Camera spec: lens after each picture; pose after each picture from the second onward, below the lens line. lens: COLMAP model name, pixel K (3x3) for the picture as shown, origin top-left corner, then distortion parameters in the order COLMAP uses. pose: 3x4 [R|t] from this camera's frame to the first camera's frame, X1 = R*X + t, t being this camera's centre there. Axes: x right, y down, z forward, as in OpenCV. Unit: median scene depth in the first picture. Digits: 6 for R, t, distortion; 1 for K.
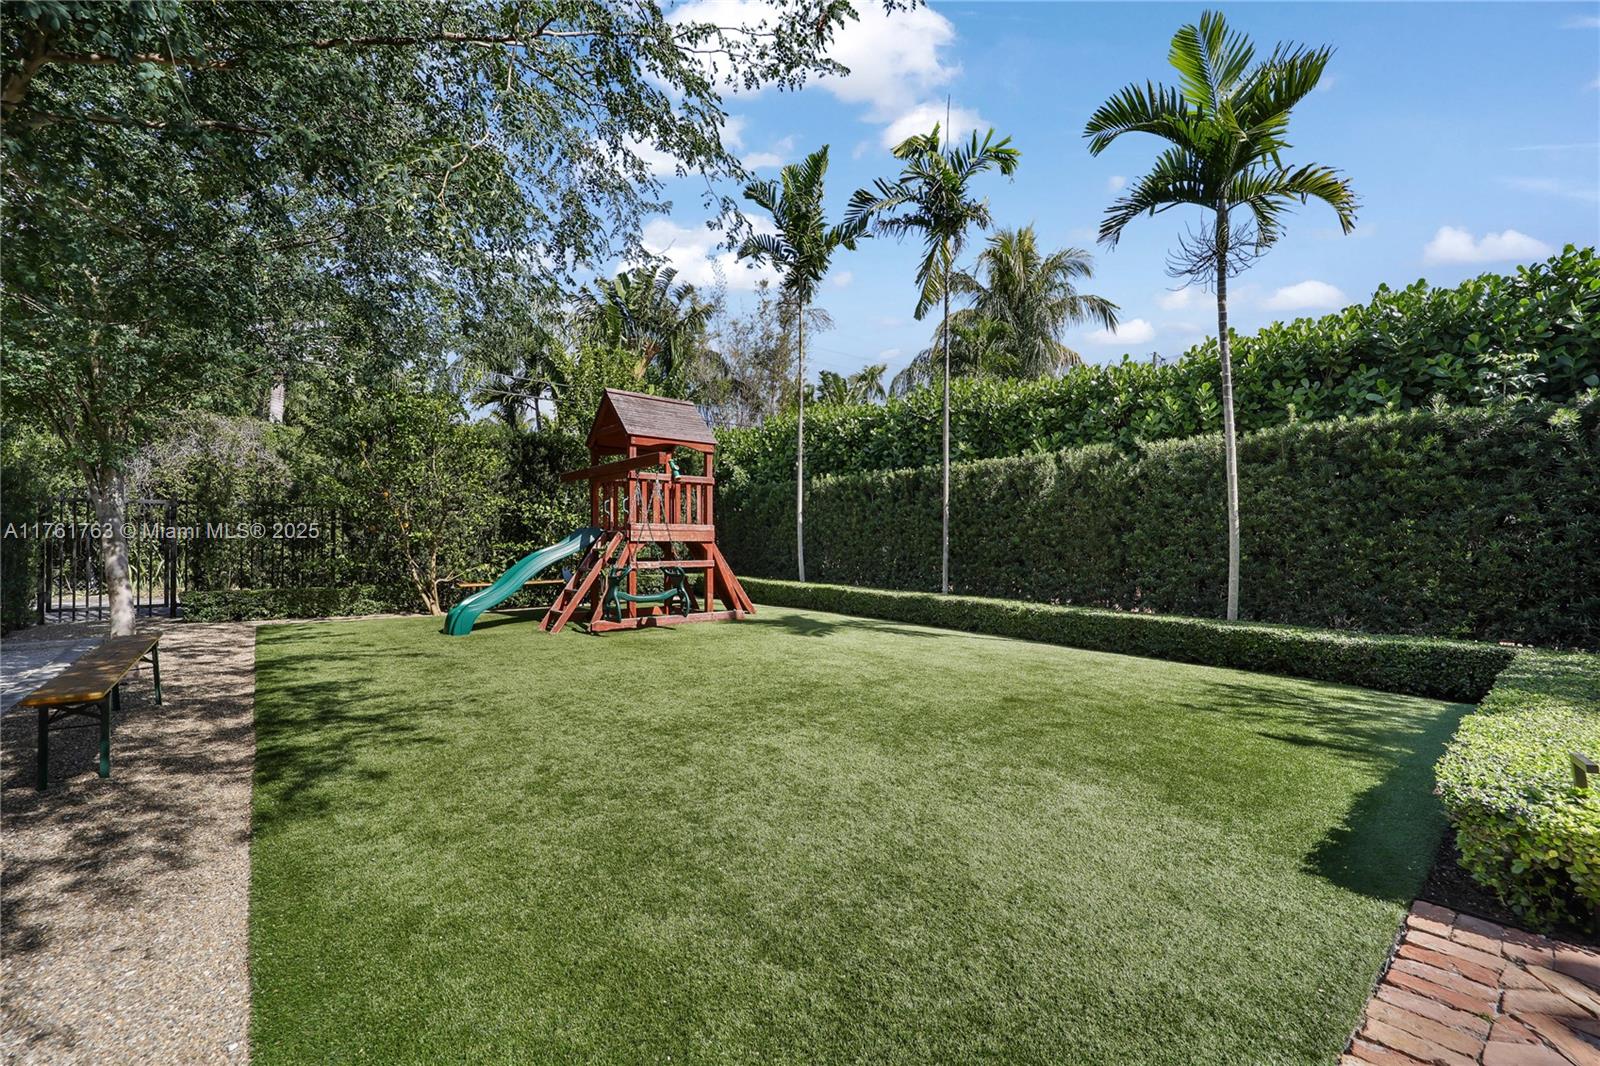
lens RADIAL K [[651.0, 0, 803.4], [0, 651.0, 530.8], [0, 0, 1]] dist [-0.015246, 0.000519]
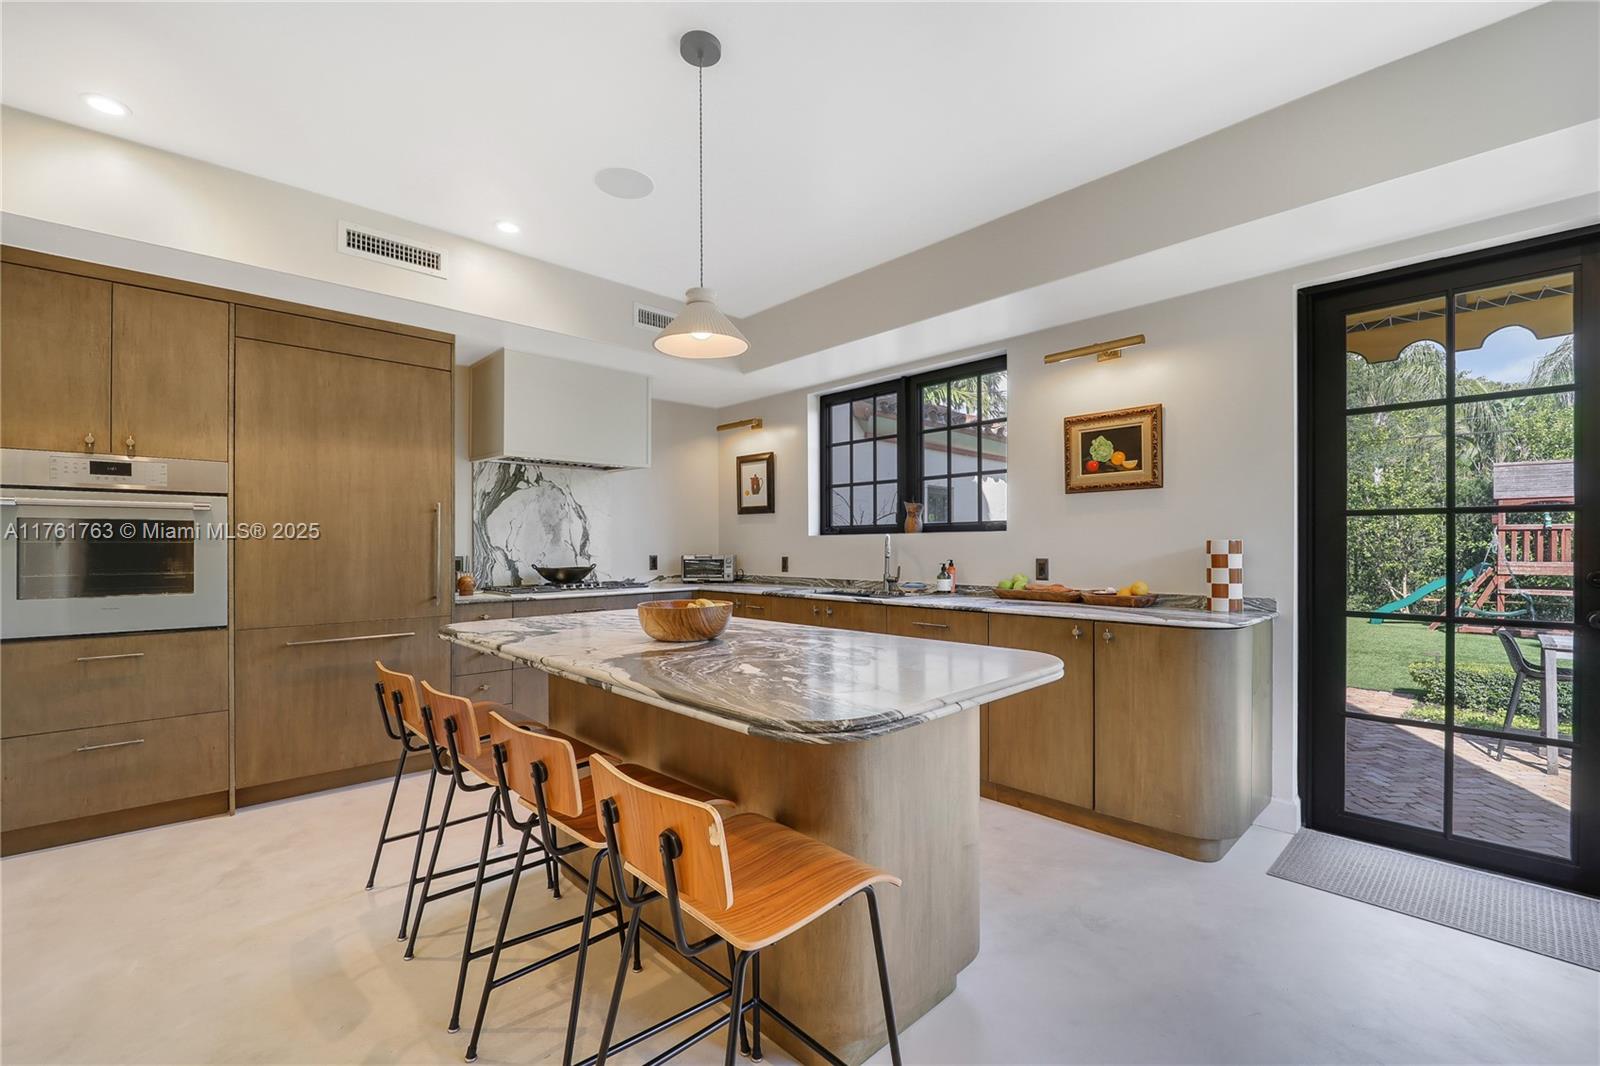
lens RADIAL K [[670.2, 0, 808.7], [0, 670.2, 545.4], [0, 0, 1]] dist [-0.015472, -0.000123]
pose [[0.060609, -0.007701, -0.998132, 1.129933], [0.014410, 0.999873, -0.006839, -0.060980], [0.998058, -0.013969, 0.060712, -0.619897]]
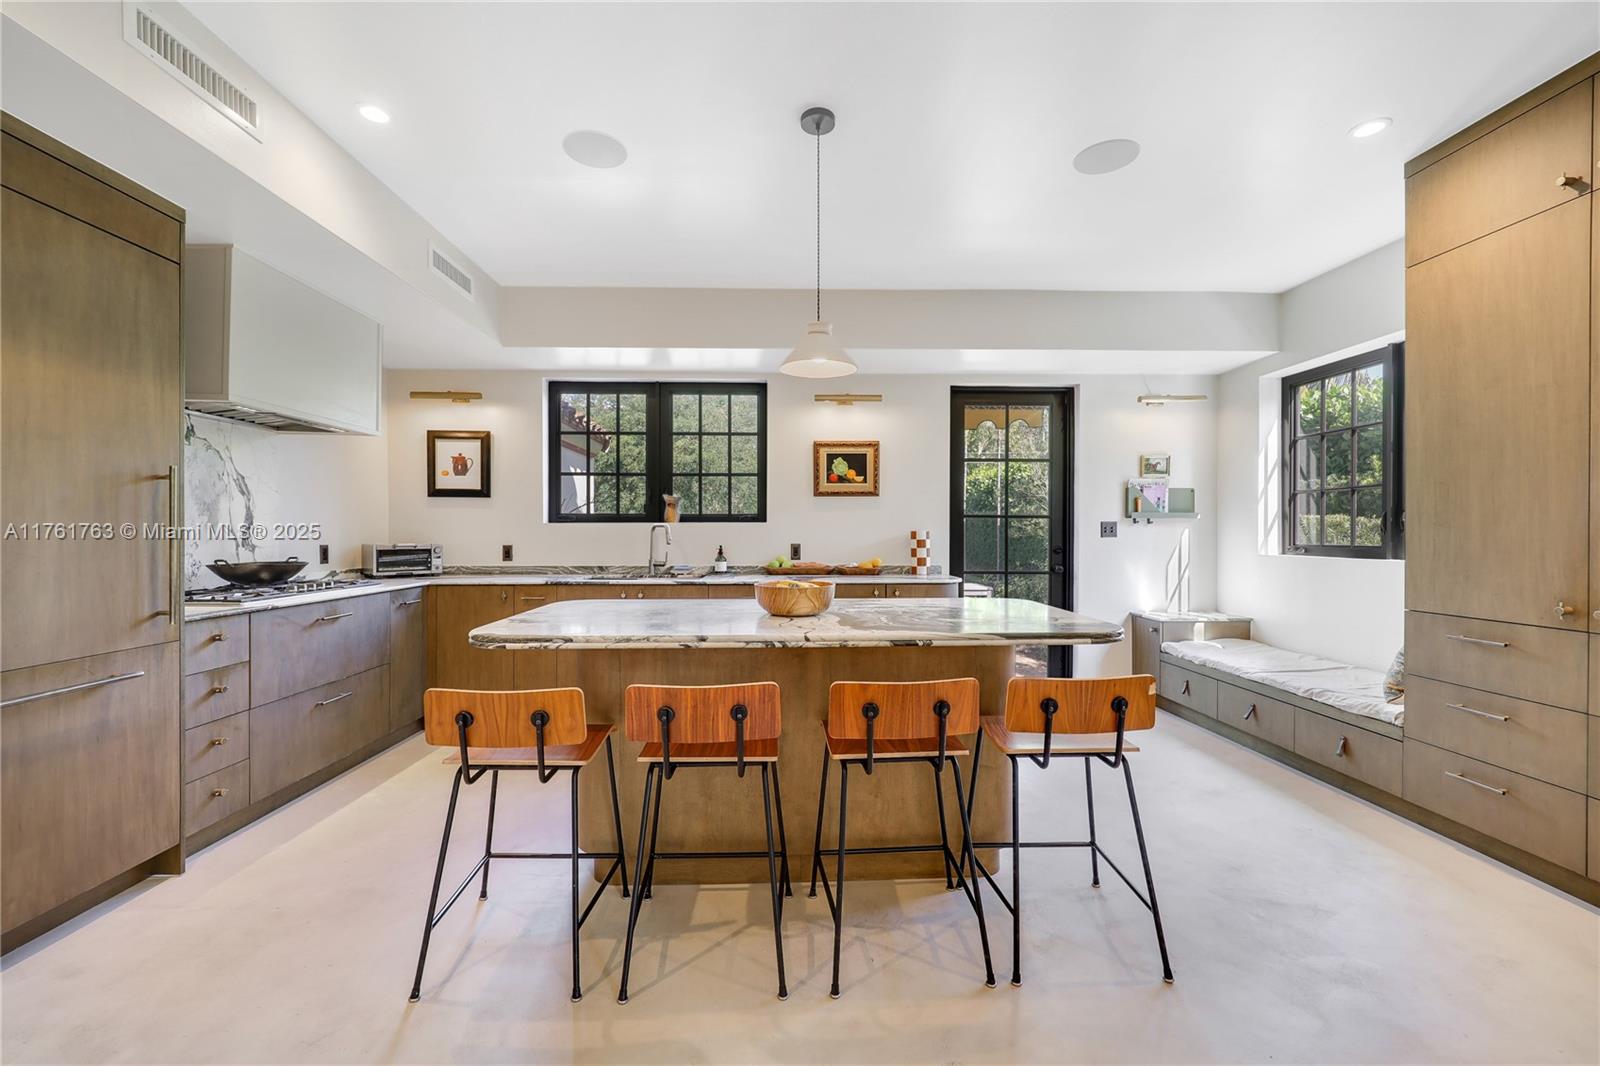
lens RADIAL K [[634.6, 0, 800.4], [0, 634.6, 529.4], [0, 0, 1]] dist [-0.000601, -0.000246]
pose [[0.780677, -0.008057, -0.624882, 1.056324], [0.011470, 0.999933, 0.001437, -0.066091], [0.624829, -0.008290, 0.780718, -0.860025]]
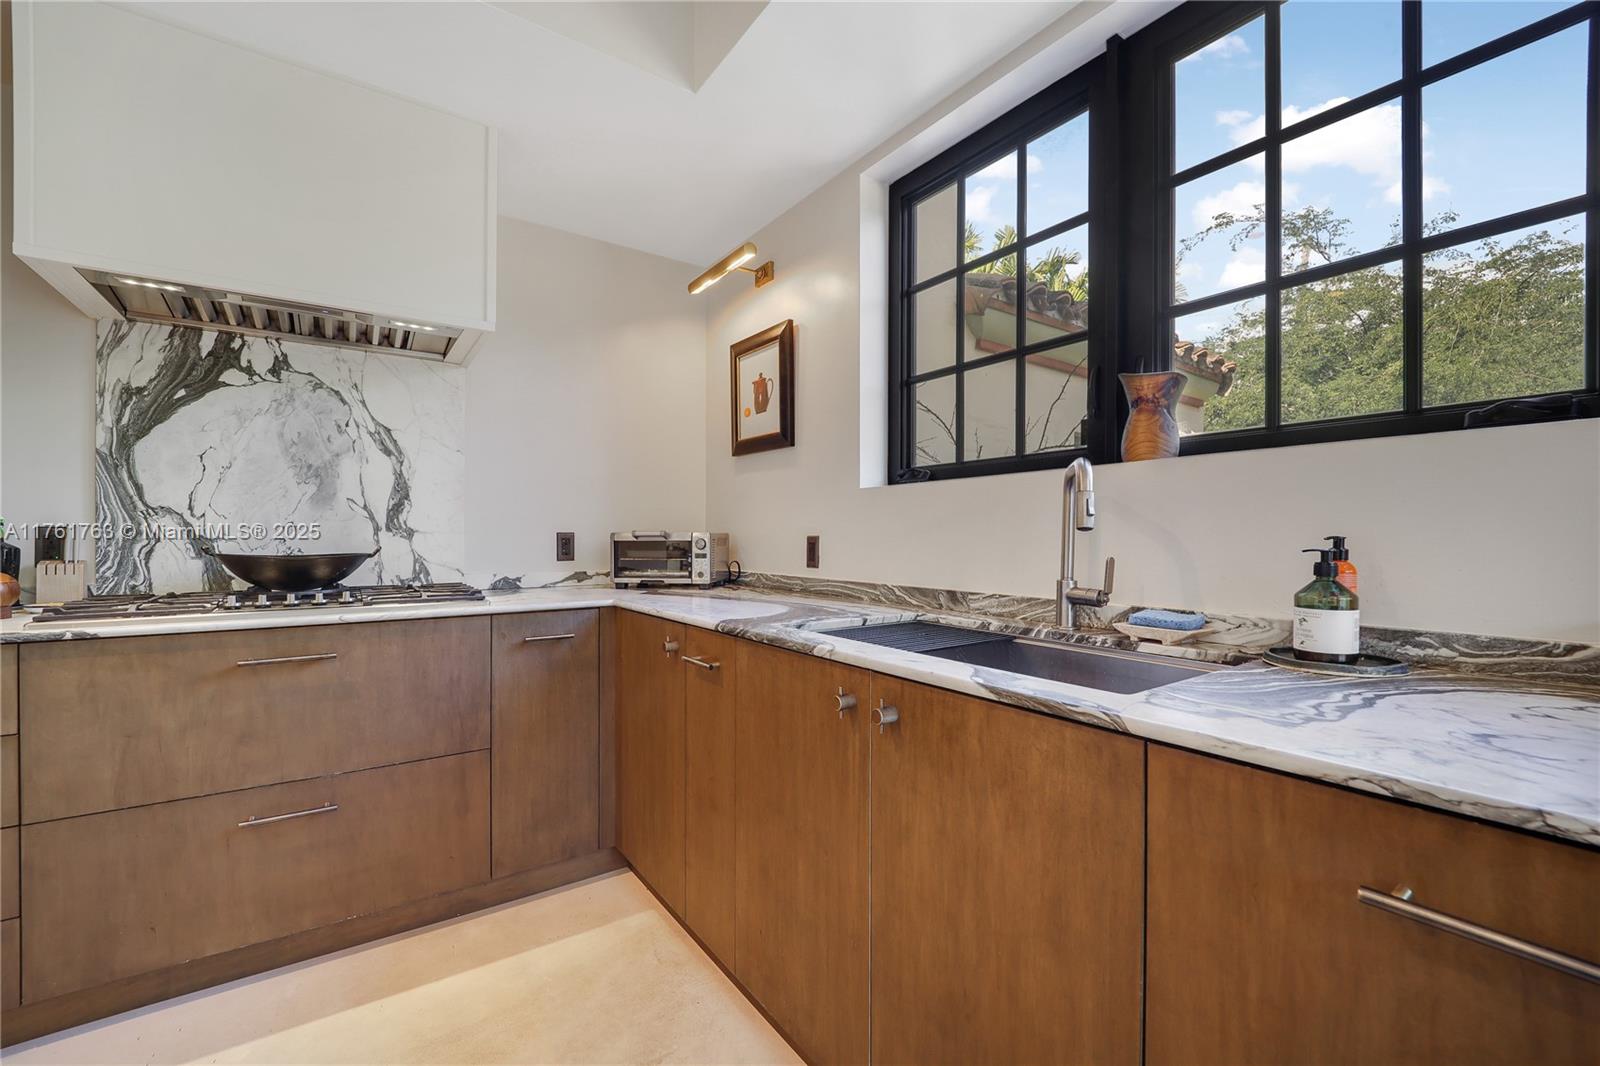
lens RADIAL K [[643.1, 0, 800.0], [0, 643.1, 533.0], [0, 0, 1]] dist [-0.011092, 0.000019]
pose [[-0.100624, -0.013363, -0.994835, 0.809710], [0.010185, 0.999844, -0.014461, -0.052770], [0.994872, -0.011588, -0.100473, -0.583942]]
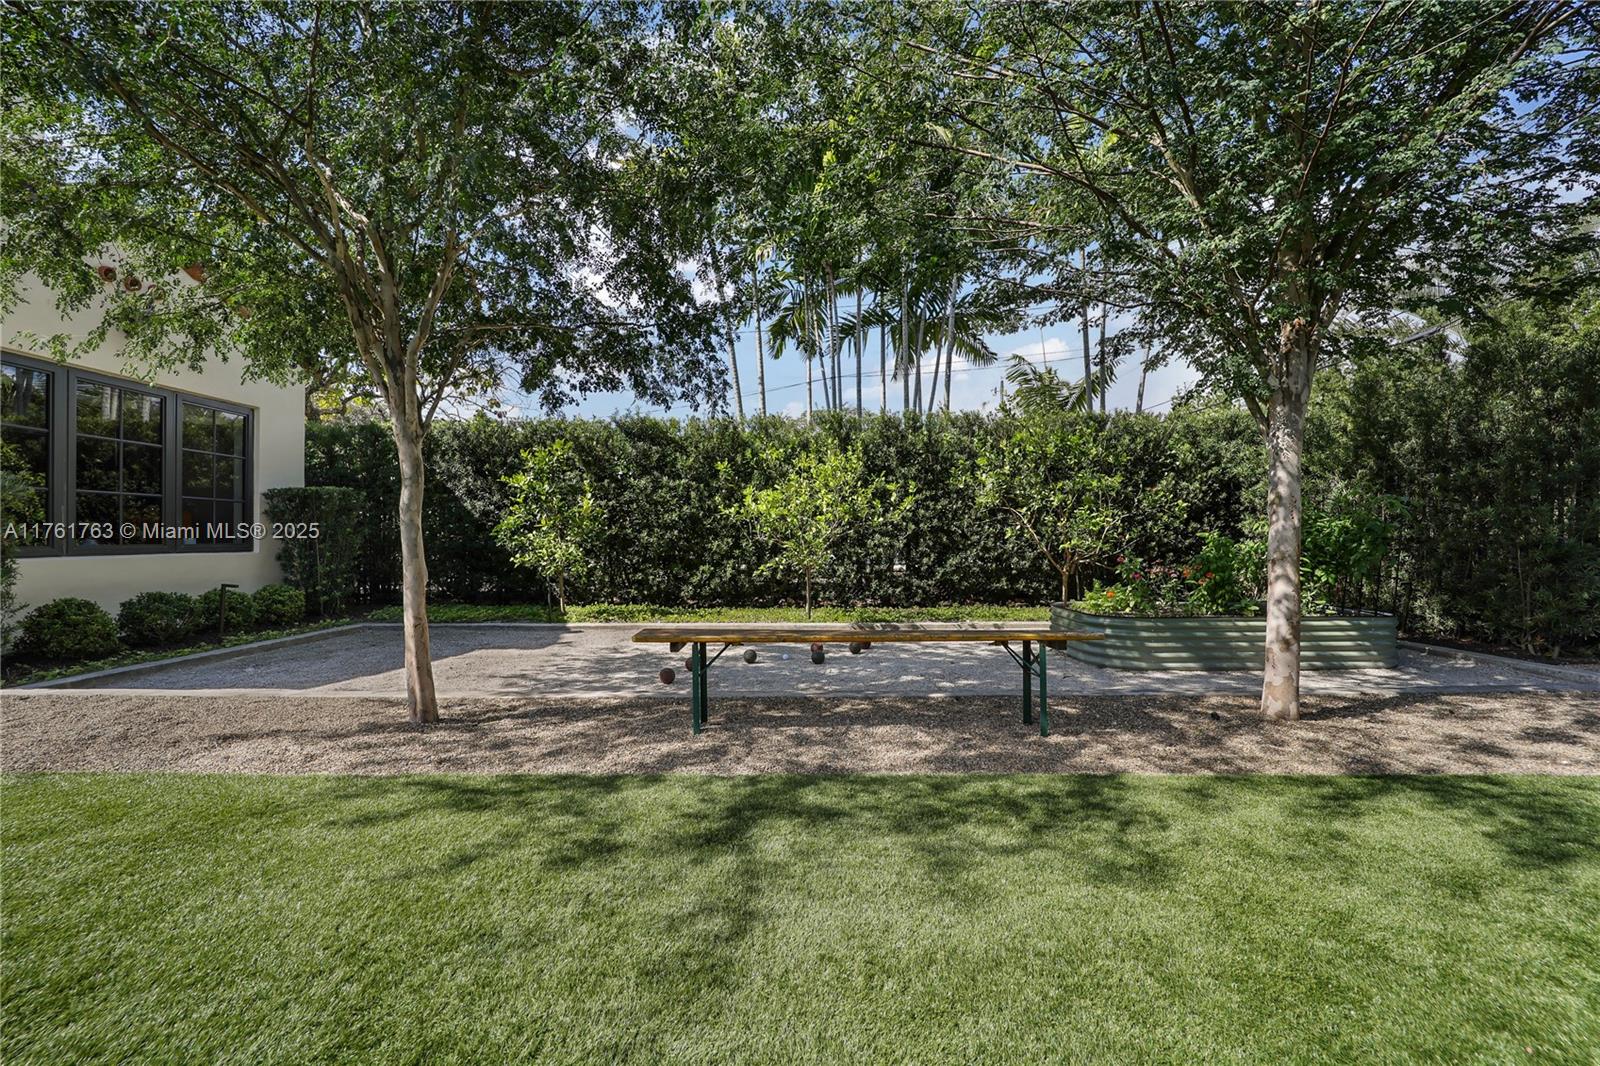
lens RADIAL K [[634.6, 0, 800.4], [0, 634.6, 529.4], [0, 0, 1]] dist [-0.000601, -0.000246]
pose [[-0.654702, -0.010922, -0.755808, -0.169902], [0.005320, 0.999804, -0.019056, 0.031320], [0.755868, -0.016497, -0.654516, 0.679557]]
